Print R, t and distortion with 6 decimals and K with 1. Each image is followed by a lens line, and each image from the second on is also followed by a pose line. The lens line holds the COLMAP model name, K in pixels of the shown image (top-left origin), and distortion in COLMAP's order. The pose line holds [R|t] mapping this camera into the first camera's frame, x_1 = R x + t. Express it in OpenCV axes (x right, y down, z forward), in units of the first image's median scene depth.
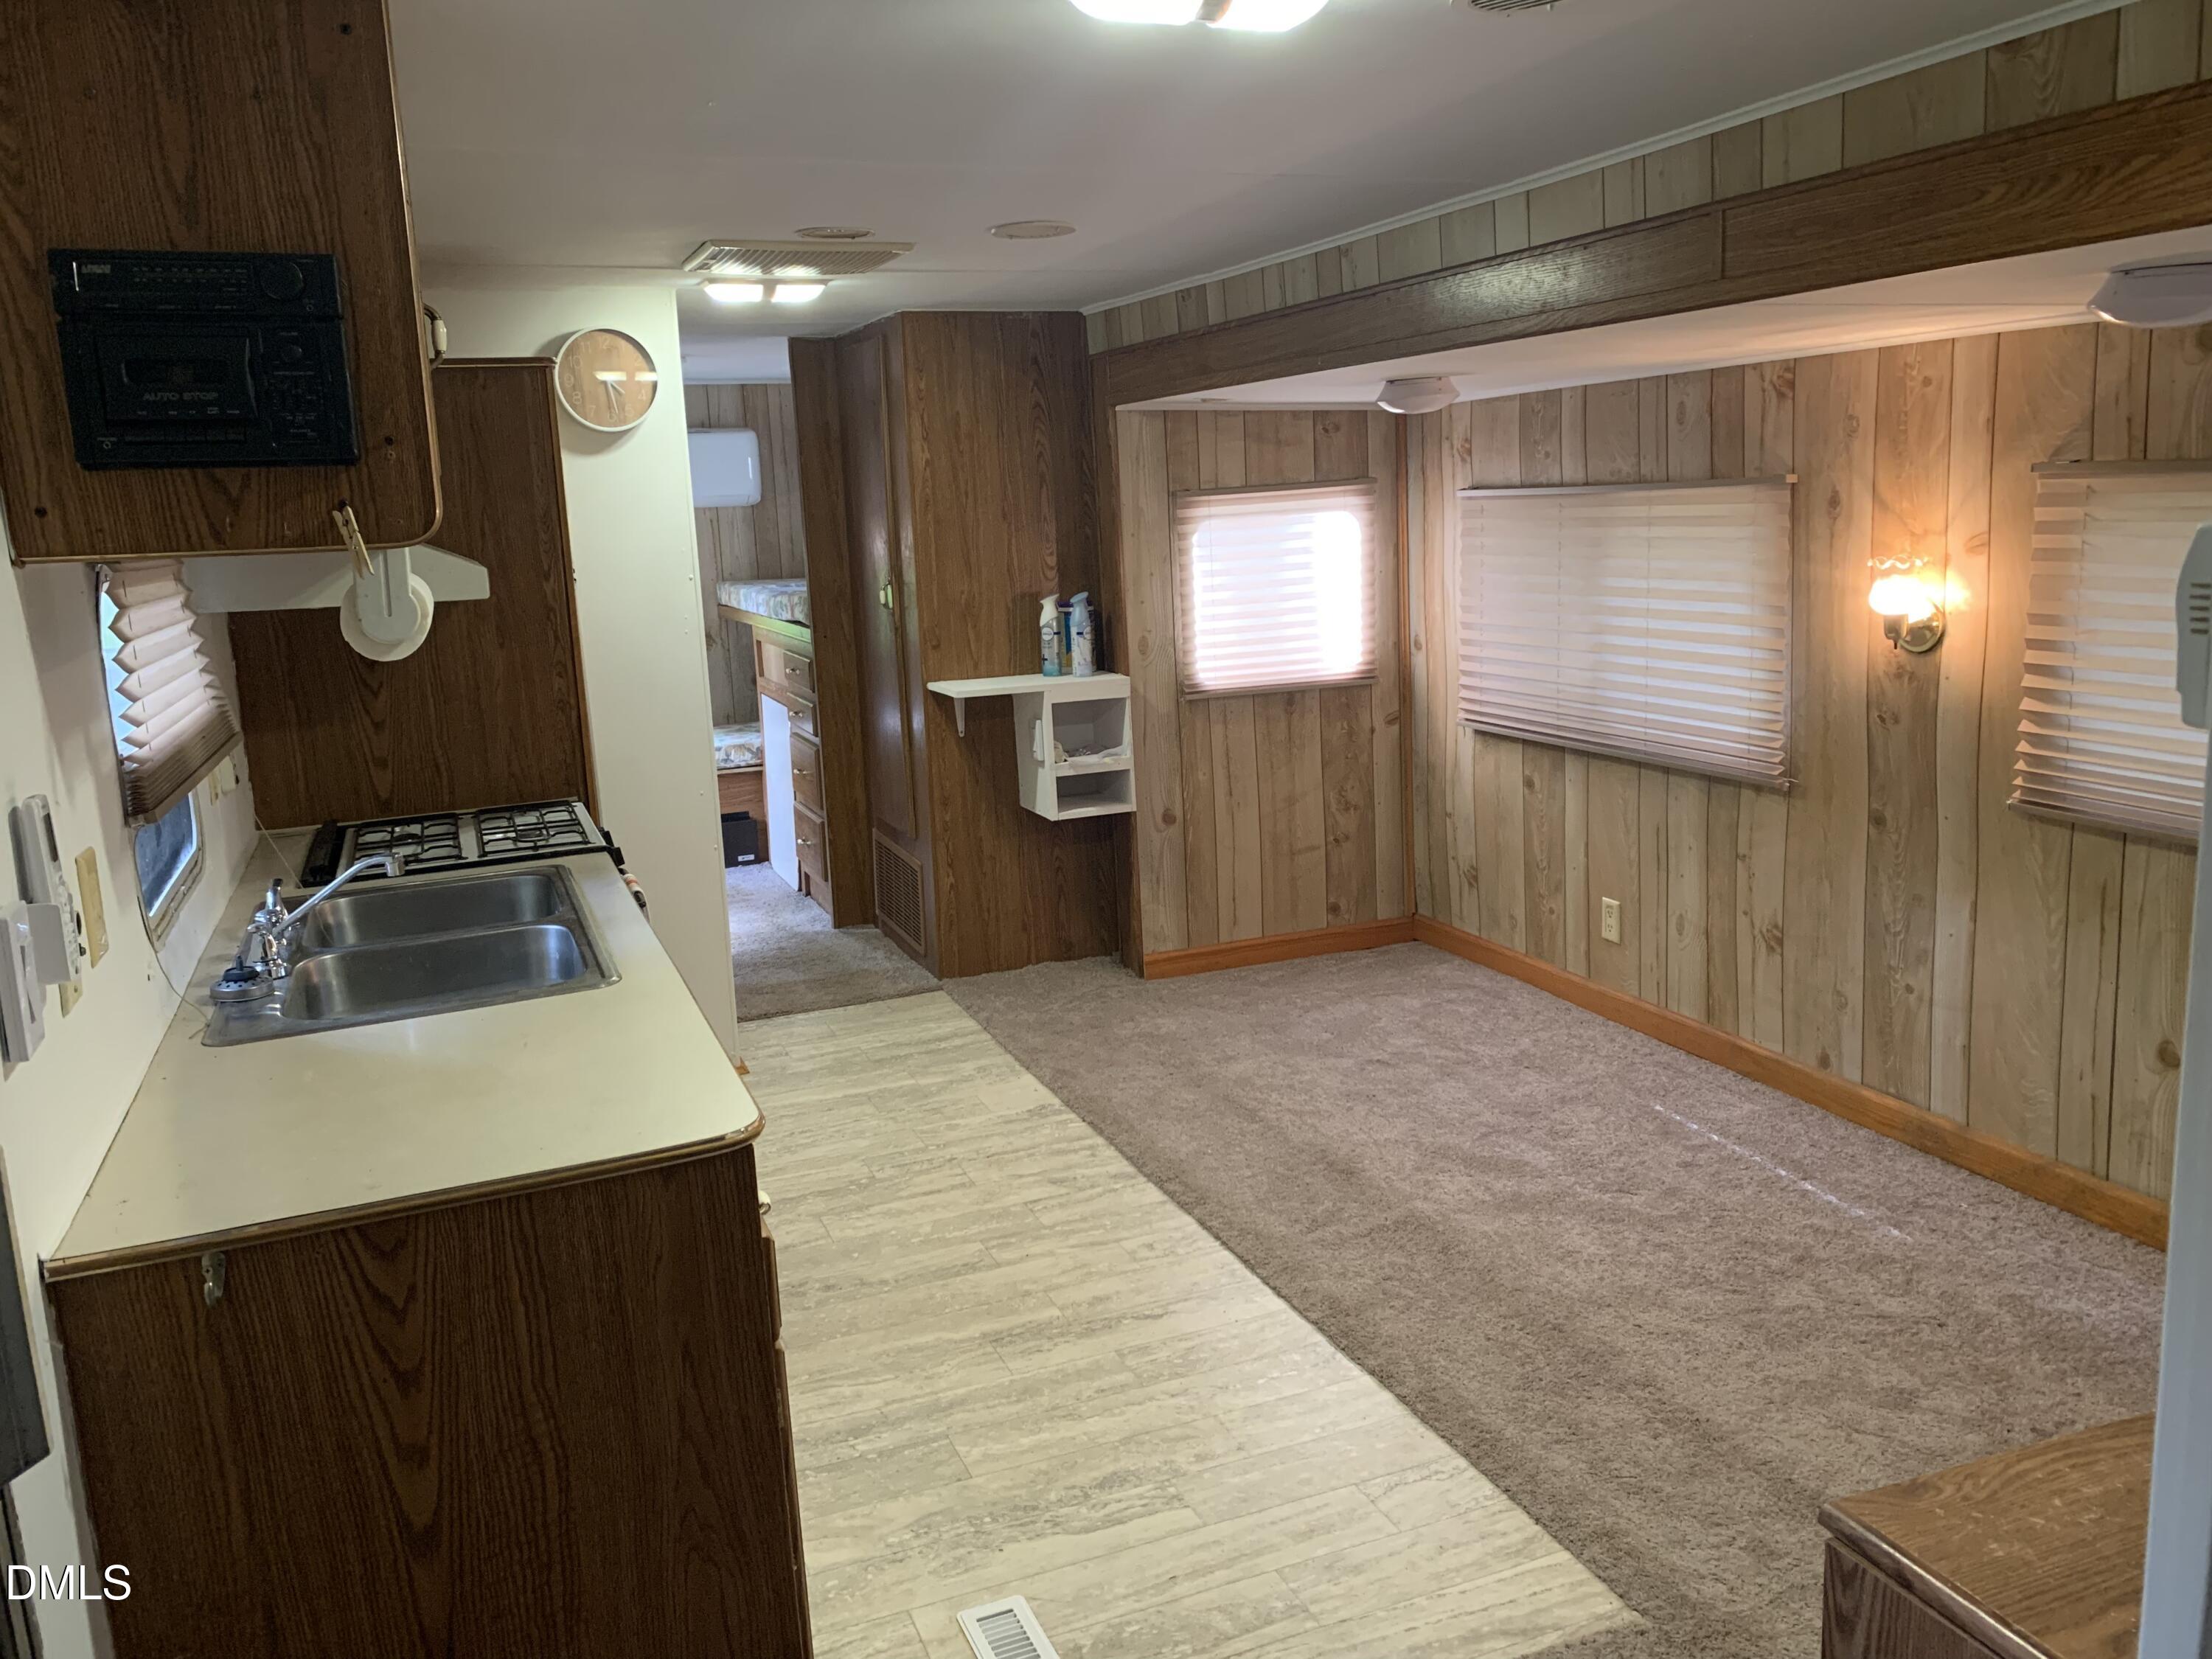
lens RADIAL K [[1652.1, 0, 1106.0], [0, 1652.1, 829.5], [0, 0, 1]] dist [0.005701, 0.000965]
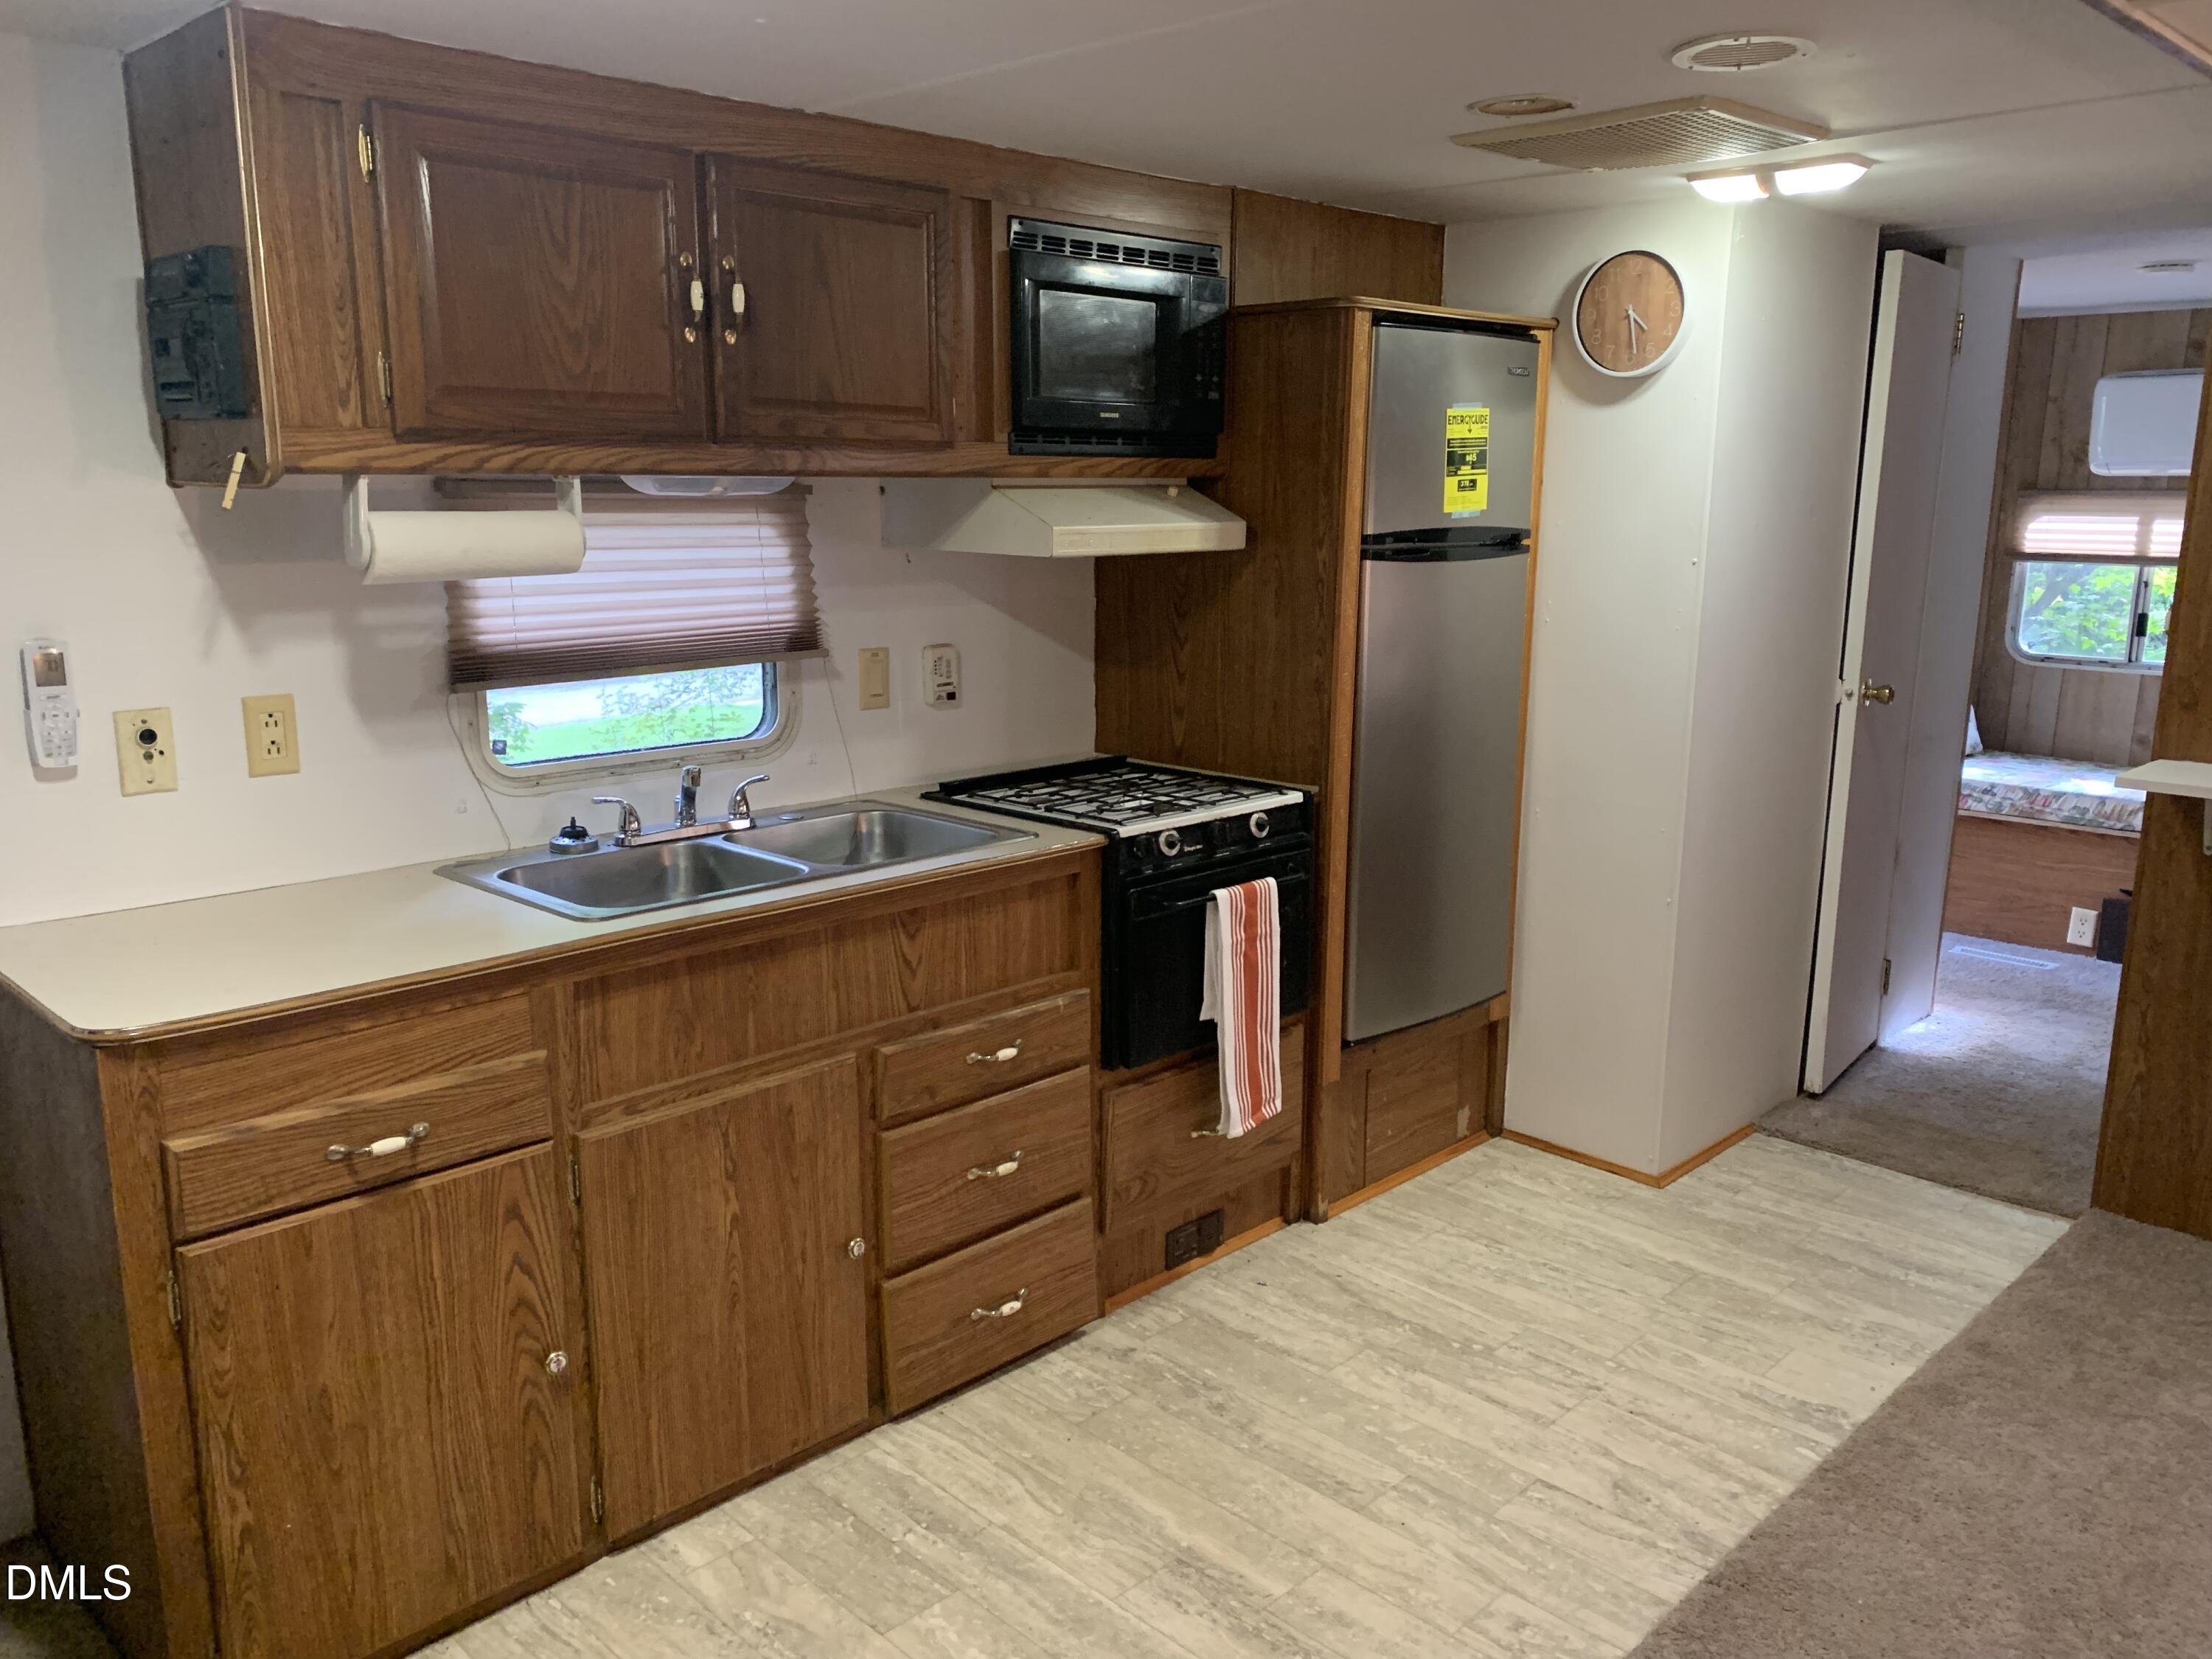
lens RADIAL K [[1705.1, 0, 1106.0], [0, 1705.1, 829.5], [0, 0, 1]] dist [0.033270, -0.001294]
pose [[0.387402, 0.229693, -0.892839, 0.459389], [-0.202038, 0.966075, 0.160870, -0.119907], [0.899500, 0.118066, 0.420666, 0.482060]]
